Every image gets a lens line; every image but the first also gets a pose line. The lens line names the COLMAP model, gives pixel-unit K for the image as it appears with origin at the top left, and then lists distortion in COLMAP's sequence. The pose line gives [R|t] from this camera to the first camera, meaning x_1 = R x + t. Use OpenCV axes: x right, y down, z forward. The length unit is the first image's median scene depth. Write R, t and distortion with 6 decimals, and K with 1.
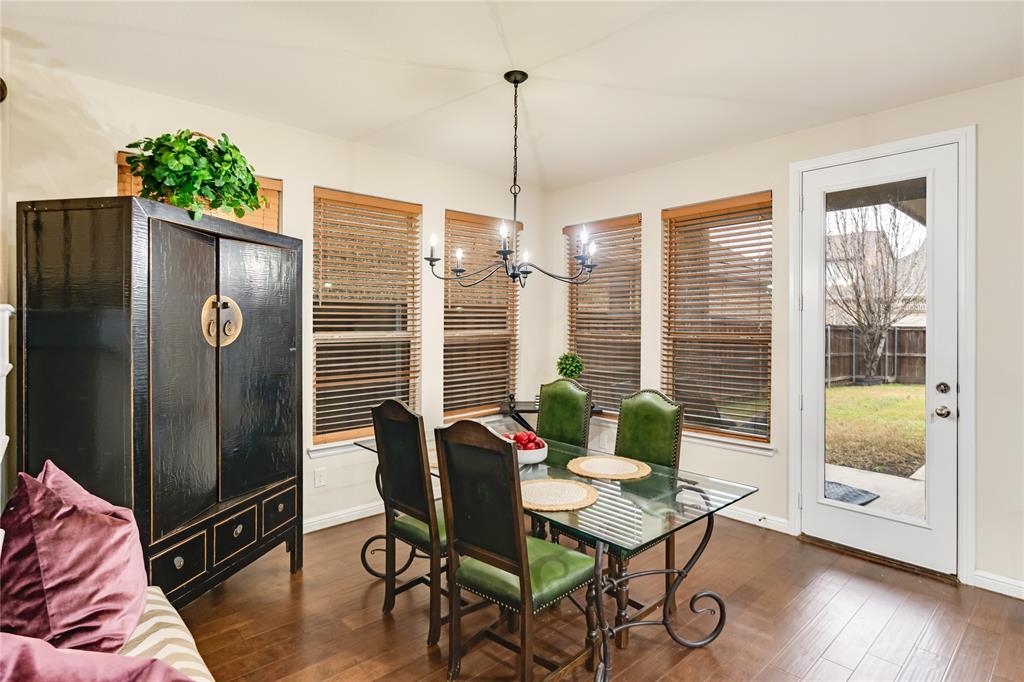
lens RADIAL K [[532.4, 0, 514.3], [0, 532.4, 332.7], [0, 0, 1]] dist [-0.005156, -0.000116]
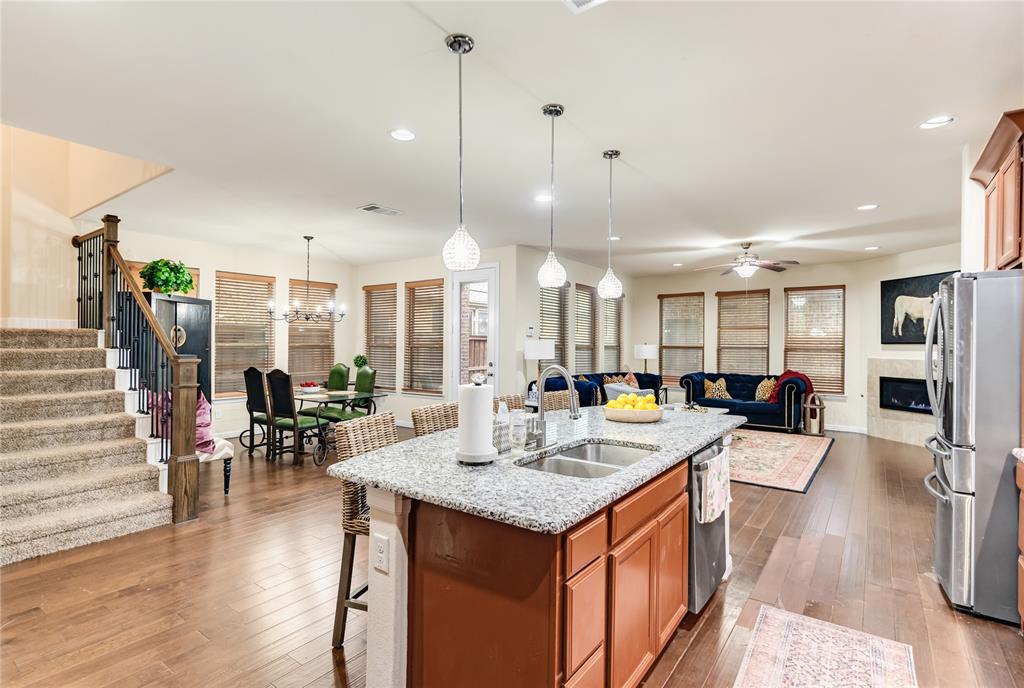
lens RADIAL K [[508.1, 0, 509.7], [0, 508.1, 341.6], [0, 0, 1]] dist [0.001067, 0.000223]
pose [[0.980249, 0.002421, 0.197753, 0.494233], [0.002334, 0.999714, -0.023811, 0.062774], [-0.197754, 0.023803, 0.979963, -1.619001]]
